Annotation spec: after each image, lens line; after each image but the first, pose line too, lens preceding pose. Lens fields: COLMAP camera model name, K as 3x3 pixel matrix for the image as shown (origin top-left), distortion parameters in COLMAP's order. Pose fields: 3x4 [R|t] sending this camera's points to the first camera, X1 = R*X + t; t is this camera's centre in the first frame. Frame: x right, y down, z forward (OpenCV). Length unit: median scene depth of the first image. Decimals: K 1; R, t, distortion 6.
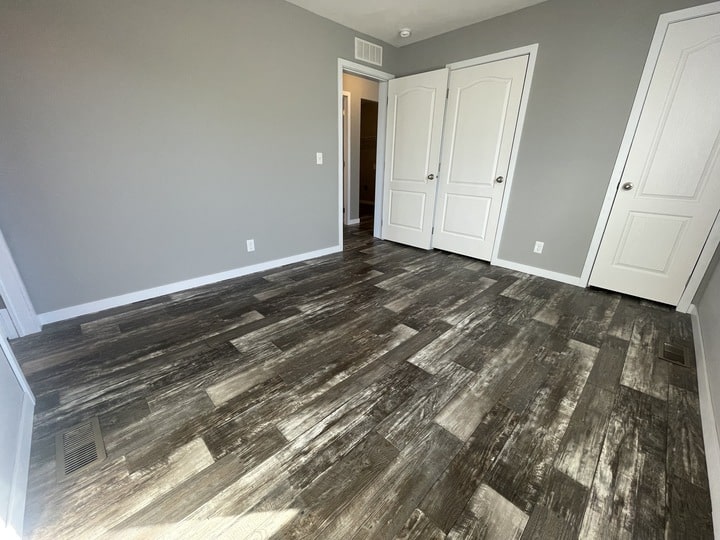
lens RADIAL K [[299.1, 0, 360.8], [0, 299.1, 255.5], [0, 0, 1]] dist [0.000051, -0.000643]
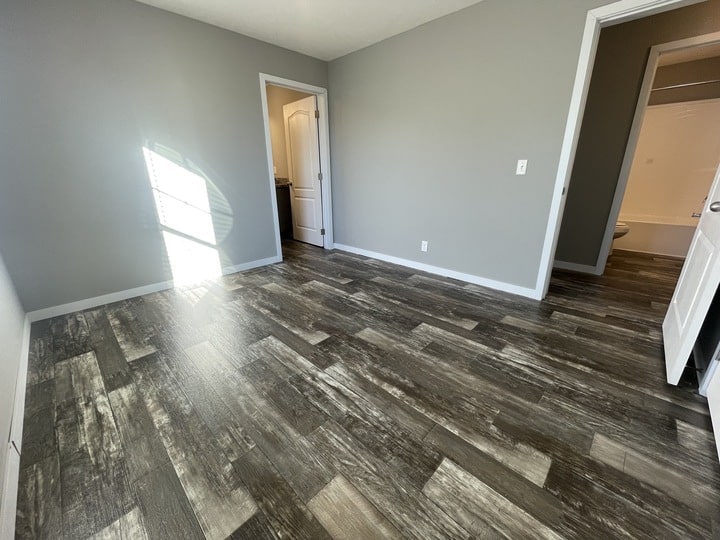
lens RADIAL K [[288.9, 0, 361.2], [0, 288.9, 269.6], [0, 0, 1]] dist [0.000456, -0.000283]
pose [[0.027809, 0.304070, -0.952244, 0.957253], [-0.287114, 0.914902, 0.283761, -0.266879], [0.957493, 0.265512, 0.112745, 0.908302]]
